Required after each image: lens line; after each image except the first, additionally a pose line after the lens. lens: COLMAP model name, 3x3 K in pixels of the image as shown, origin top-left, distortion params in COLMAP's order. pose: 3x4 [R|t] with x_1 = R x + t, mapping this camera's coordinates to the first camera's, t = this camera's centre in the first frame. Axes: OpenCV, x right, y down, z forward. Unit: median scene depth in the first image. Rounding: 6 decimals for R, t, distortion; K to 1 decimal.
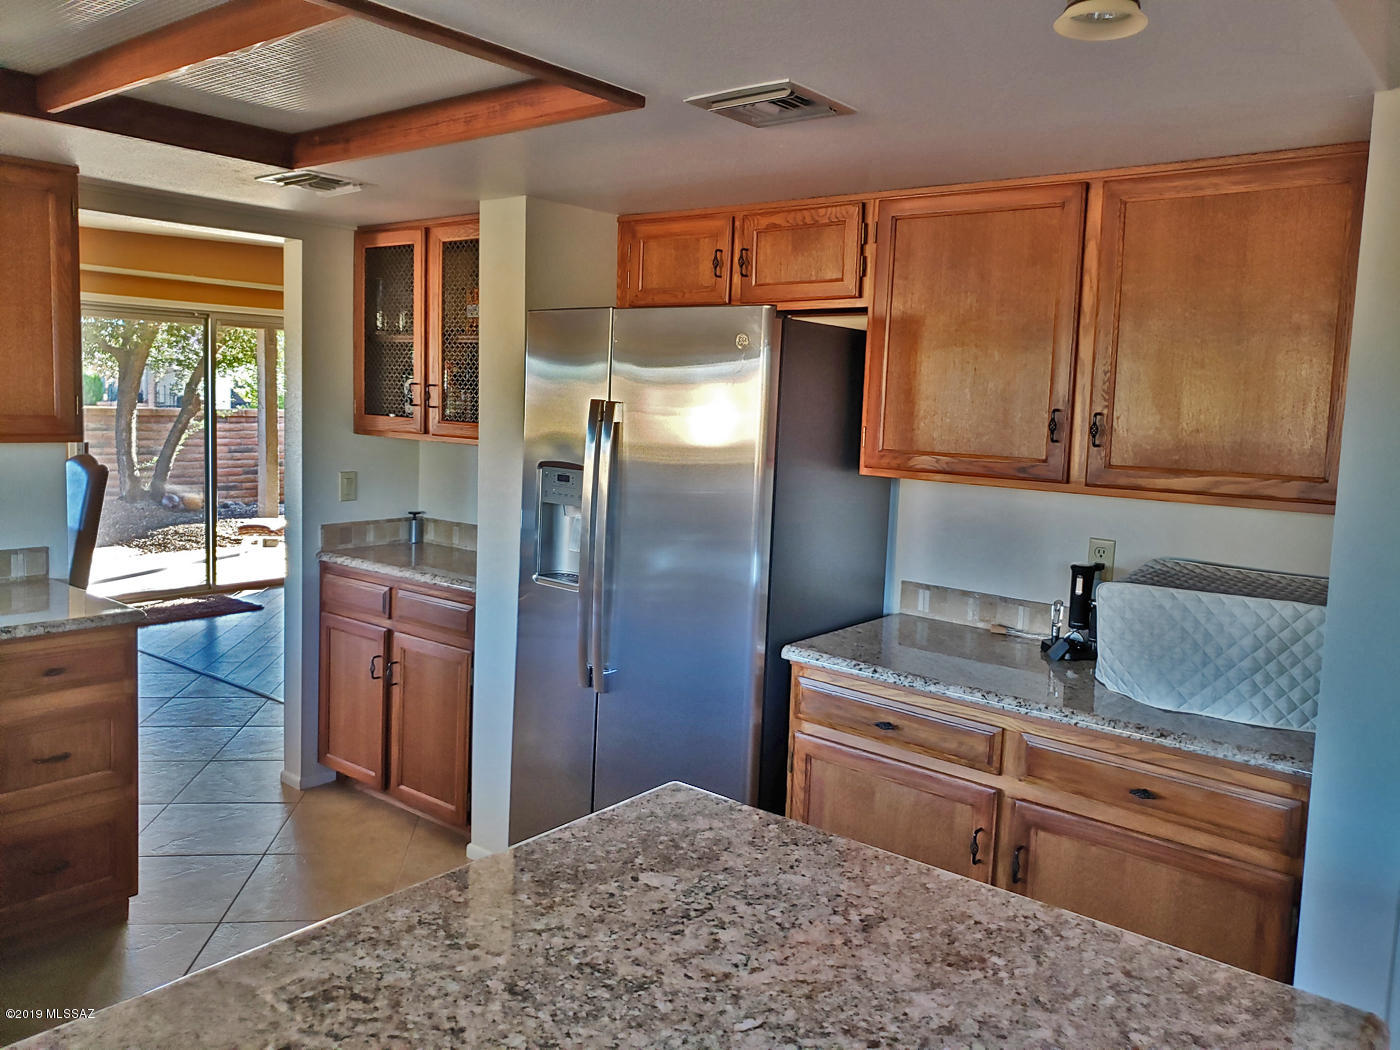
lens RADIAL K [[1098.6, 0, 697.0], [0, 1098.6, 488.0], [0, 0, 1]] dist [-0.004267, 0.040521]
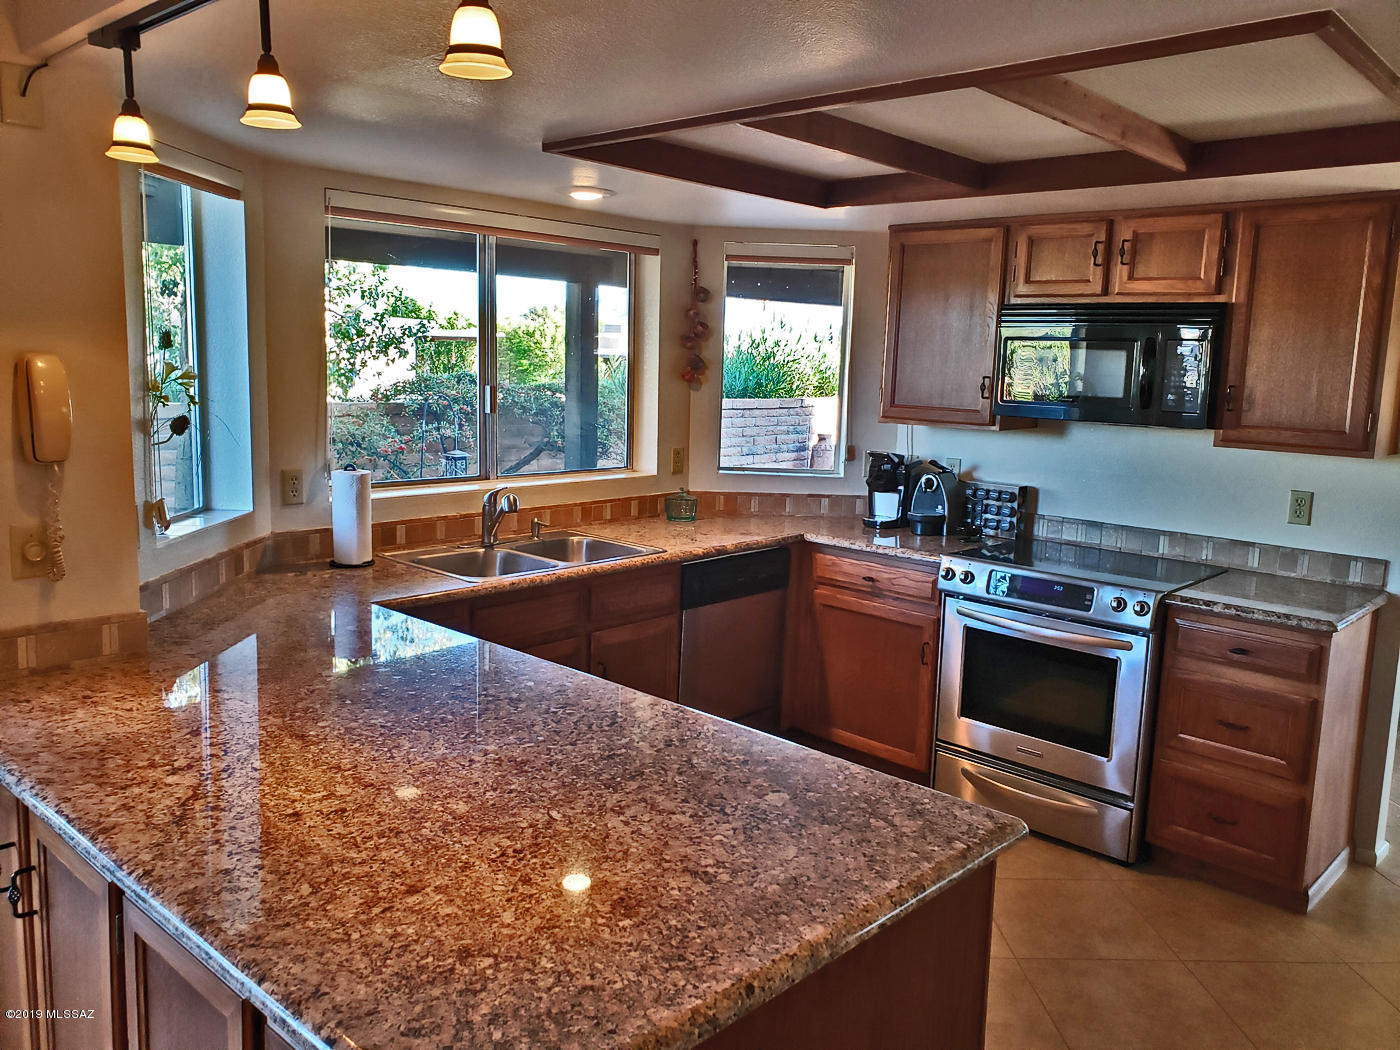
lens RADIAL K [[1098.0, 0, 700.0], [0, 1098.0, 525.0], [0, 0, 1]] dist [-0.000423, -0.014406]
pose [[-0.064099, 0.120651, -0.990623, 1.139469], [-0.126074, 0.983732, 0.127969, -0.073875], [0.989948, 0.133095, -0.047845, 0.974884]]
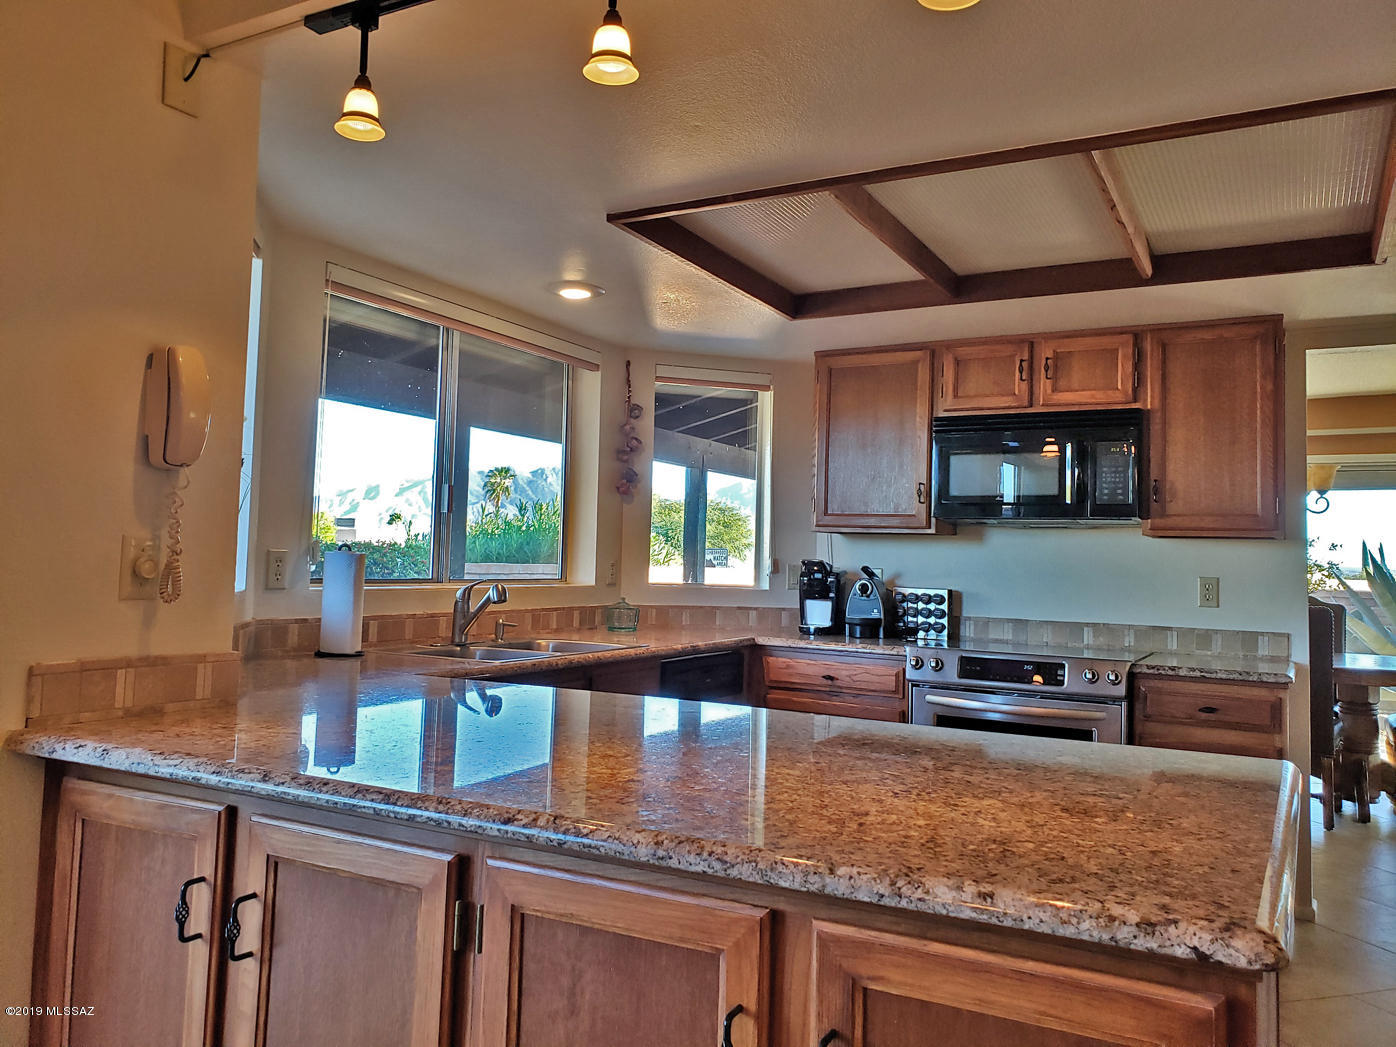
lens RADIAL K [[1087.7, 0, 695.7], [0, 1087.7, 490.5], [0, 0, 1]] dist [0.011309, -0.059976]
pose [[0.178861, -0.090121, -0.979738, 1.089630], [-0.116423, 0.986861, -0.112030, 0.256492], [0.976962, 0.134102, 0.166019, 0.397438]]
